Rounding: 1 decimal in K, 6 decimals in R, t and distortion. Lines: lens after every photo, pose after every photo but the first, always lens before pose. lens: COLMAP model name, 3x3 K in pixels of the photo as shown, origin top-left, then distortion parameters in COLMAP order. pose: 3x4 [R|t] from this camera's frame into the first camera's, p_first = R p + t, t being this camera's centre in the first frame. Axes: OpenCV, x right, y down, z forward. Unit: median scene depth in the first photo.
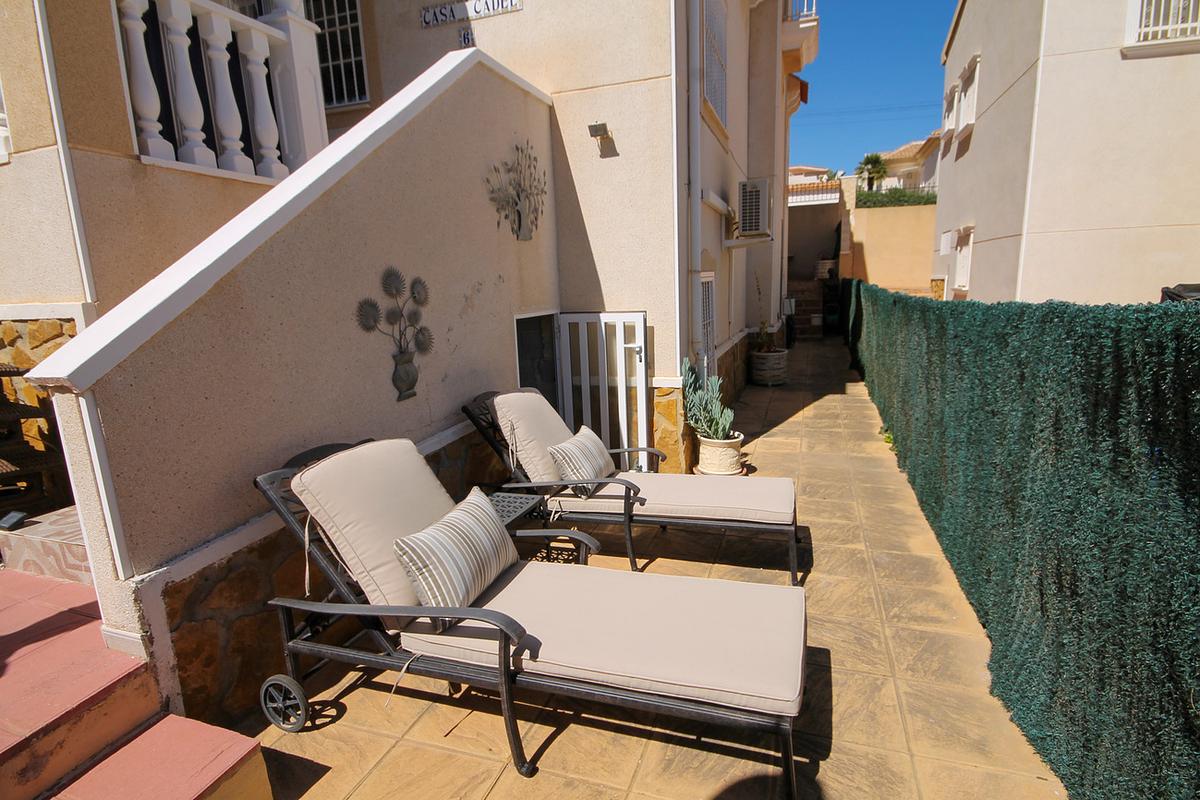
lens RADIAL K [[601.5, 0, 607.6], [0, 601.5, 403.0], [0, 0, 1]] dist [0.000881, -0.000095]
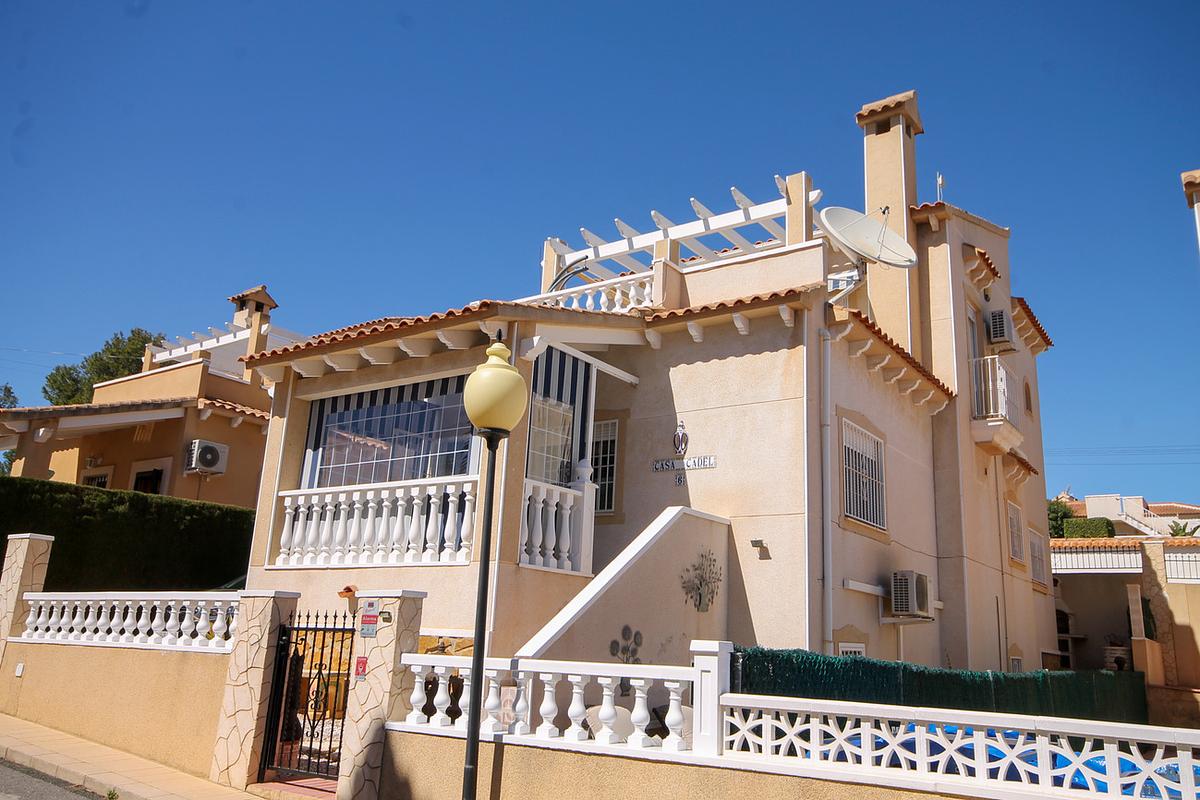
lens RADIAL K [[923.0, 0, 605.7], [0, 923.0, 399.0], [0, 0, 1]] dist [0.005760, 0.001257]
pose [[0.955497, 0.002842, -0.294988, 0.331254], [-0.132991, 0.896726, -0.422132, 0.283034], [0.263324, 0.442576, 0.857197, -1.381581]]
